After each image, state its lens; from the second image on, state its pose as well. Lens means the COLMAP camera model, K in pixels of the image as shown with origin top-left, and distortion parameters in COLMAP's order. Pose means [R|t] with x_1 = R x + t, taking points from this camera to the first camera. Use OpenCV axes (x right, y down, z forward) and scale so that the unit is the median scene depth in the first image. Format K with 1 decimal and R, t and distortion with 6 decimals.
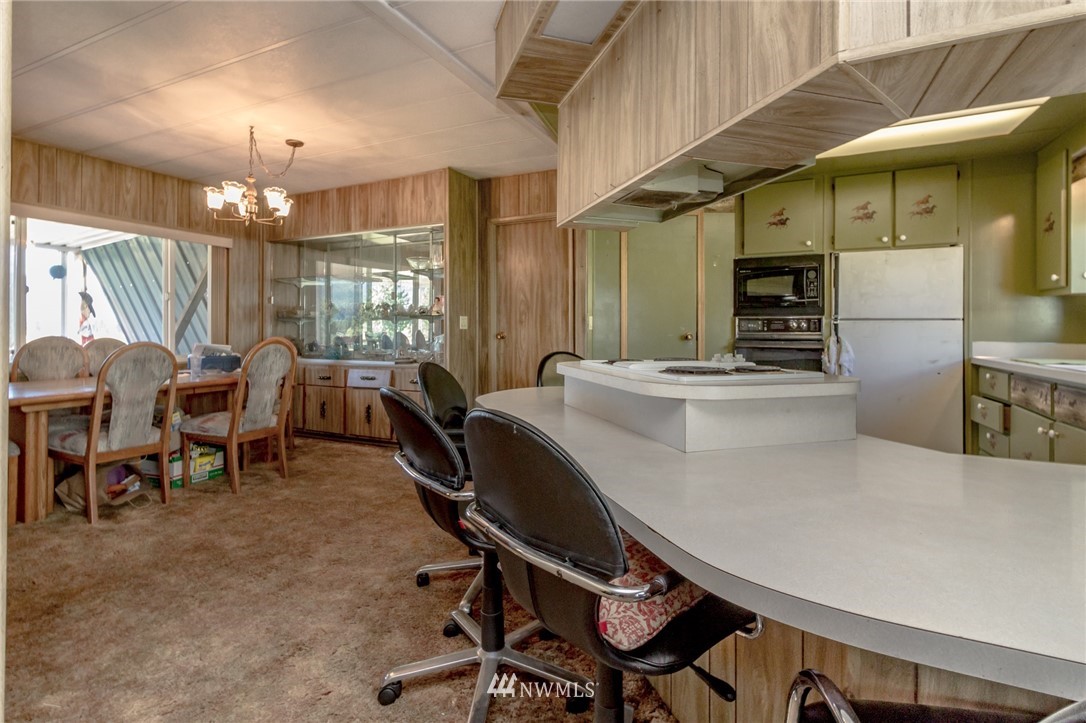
lens RADIAL K [[503.2, 0, 549.6], [0, 503.2, 326.4], [0, 0, 1]] dist [0.003110, 0.002277]
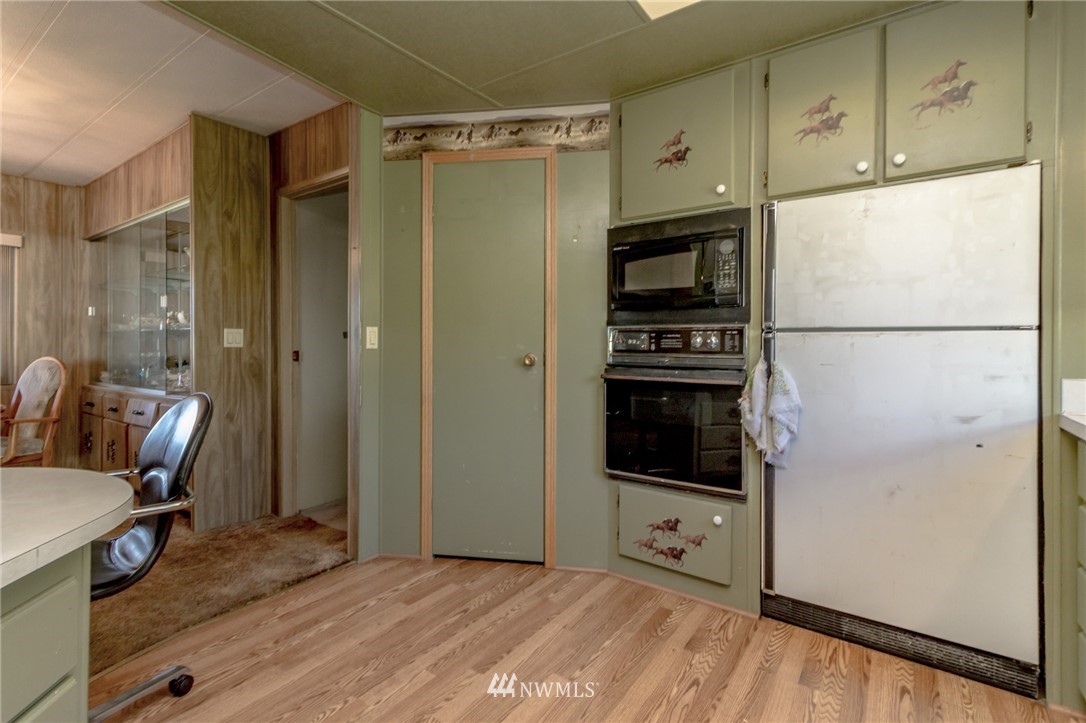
lens RADIAL K [[503.2, 0, 548.0], [0, 503.2, 345.8], [0, 0, 1]] dist [0.003110, 0.002277]
pose [[0.981965, 0.001702, -0.189053, 0.433948], [-0.001167, 0.999995, 0.002939, 0.001228], [0.189057, -0.002665, 0.981962, 0.434881]]
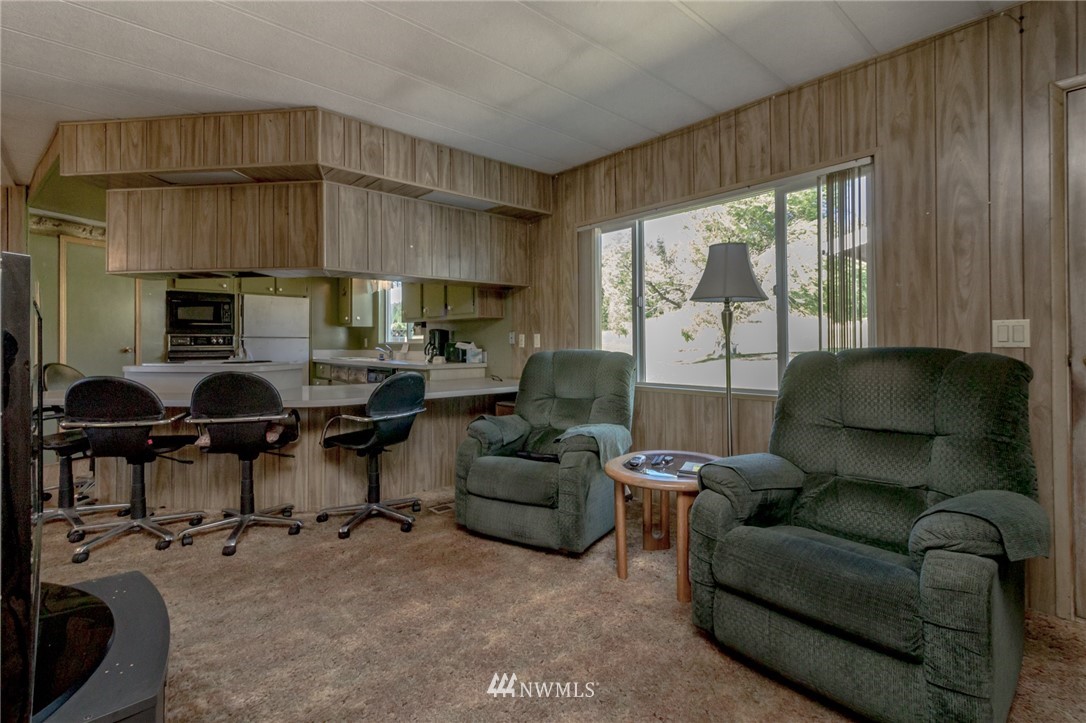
lens RADIAL K [[503.2, 0, 524.4], [0, 503.2, 342.3], [0, 0, 1]] dist [0.003110, 0.002277]
pose [[0.398650, -0.001795, 0.917102, -0.499284], [-0.000897, 0.999997, 0.002347, -0.002370], [-0.917103, -0.001758, 0.398647, -0.408455]]
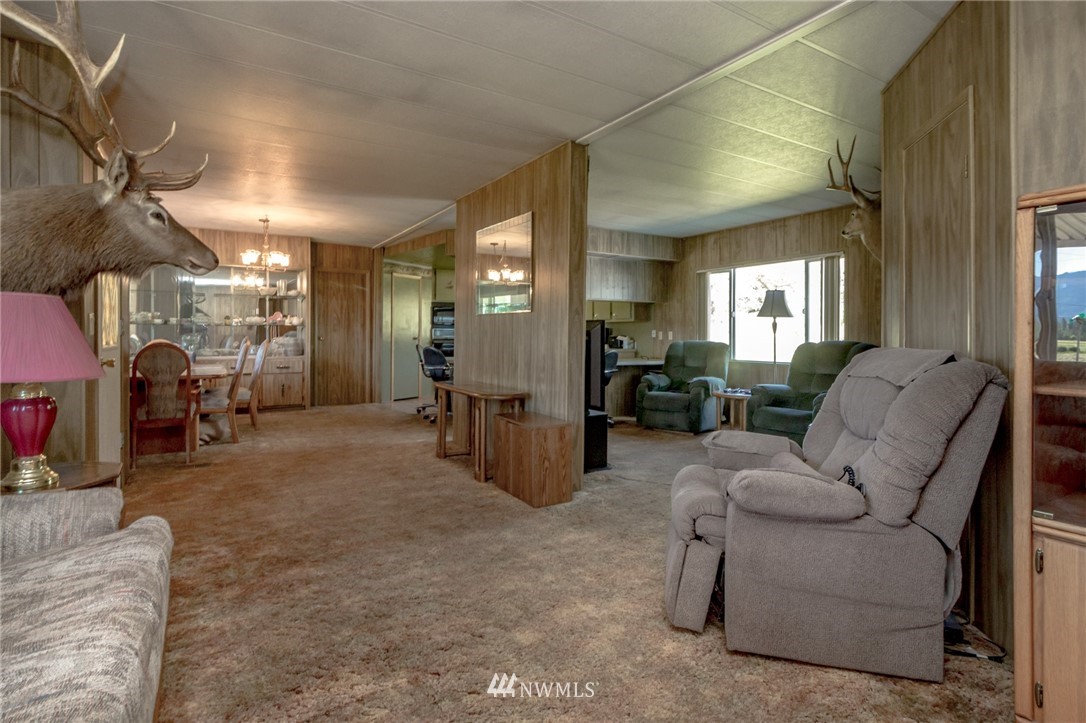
lens RADIAL K [[530.6, 0, 541.7], [0, 530.6, 334.9], [0, 0, 1]] dist [0.010923, -0.000399]
pose [[0.535124, 0.003304, 0.844767, -1.360945], [-0.011023, 0.999935, 0.003071, -0.006941], [-0.844702, -0.010955, 0.535125, -0.633343]]
